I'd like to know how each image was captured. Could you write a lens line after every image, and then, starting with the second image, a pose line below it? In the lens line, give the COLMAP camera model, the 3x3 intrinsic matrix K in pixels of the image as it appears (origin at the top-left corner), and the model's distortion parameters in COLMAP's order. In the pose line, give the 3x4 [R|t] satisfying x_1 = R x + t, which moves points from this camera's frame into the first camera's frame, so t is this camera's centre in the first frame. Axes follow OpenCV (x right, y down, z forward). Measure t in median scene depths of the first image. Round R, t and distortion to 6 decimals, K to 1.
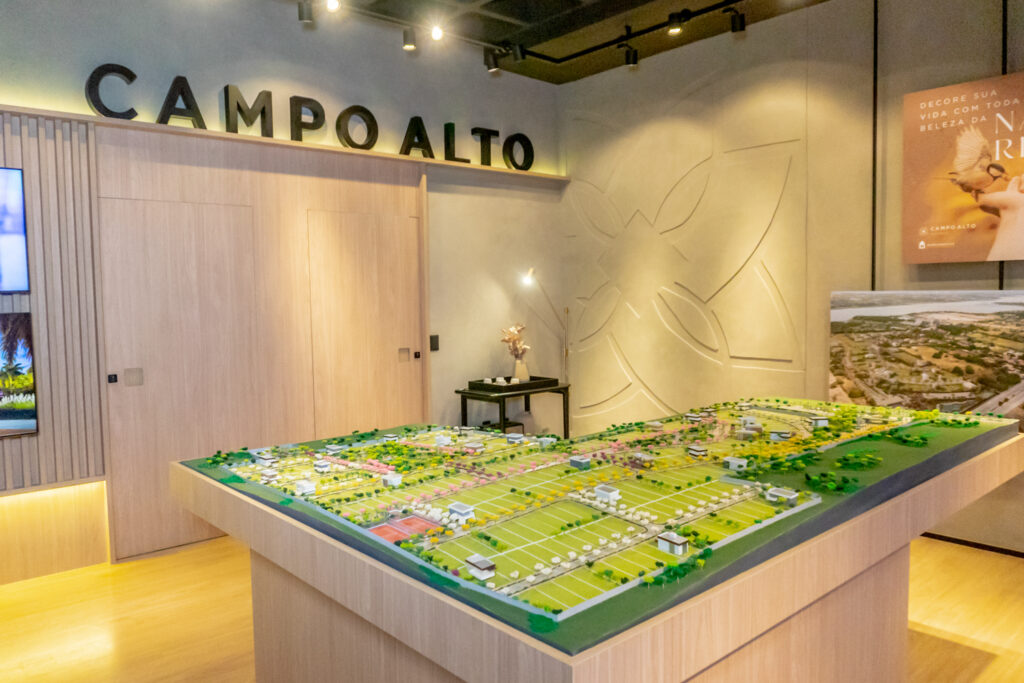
lens RADIAL K [[741.6, 0, 512.0], [0, 741.6, 341.5], [0, 0, 1]] dist [-0.012647, -0.006640]
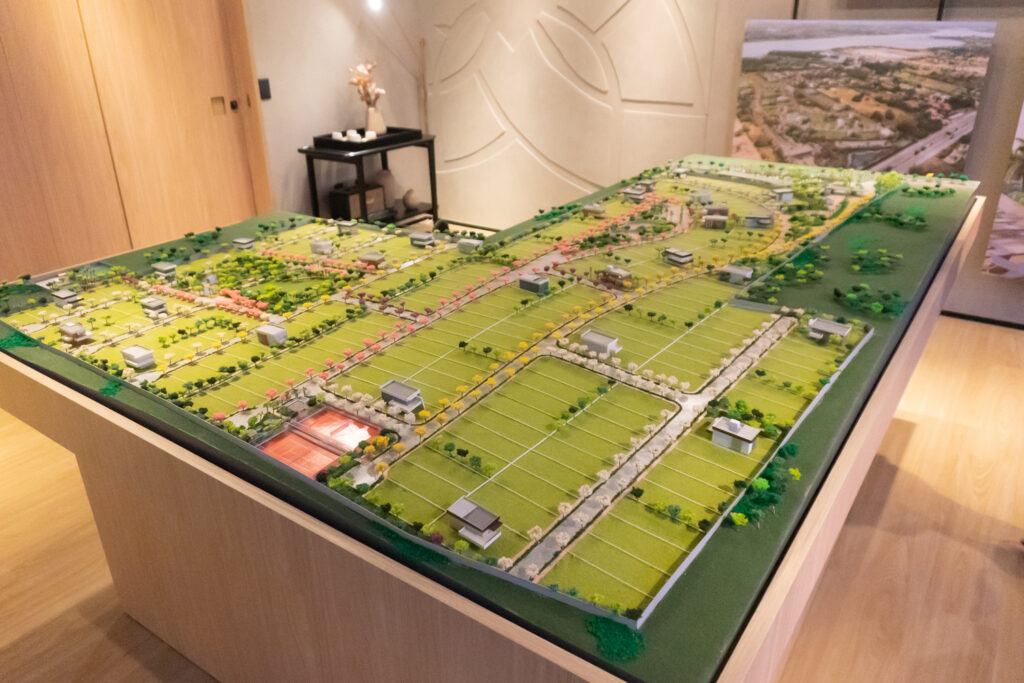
lens RADIAL K [[741.6, 0, 512.0], [0, 741.6, 341.5], [0, 0, 1]] dist [-0.012647, -0.006640]
pose [[0.974096, -0.089830, 0.207528, -0.046491], [0.012733, 0.938046, 0.346276, -0.019779], [-0.225776, -0.334664, 0.914891, 0.170643]]
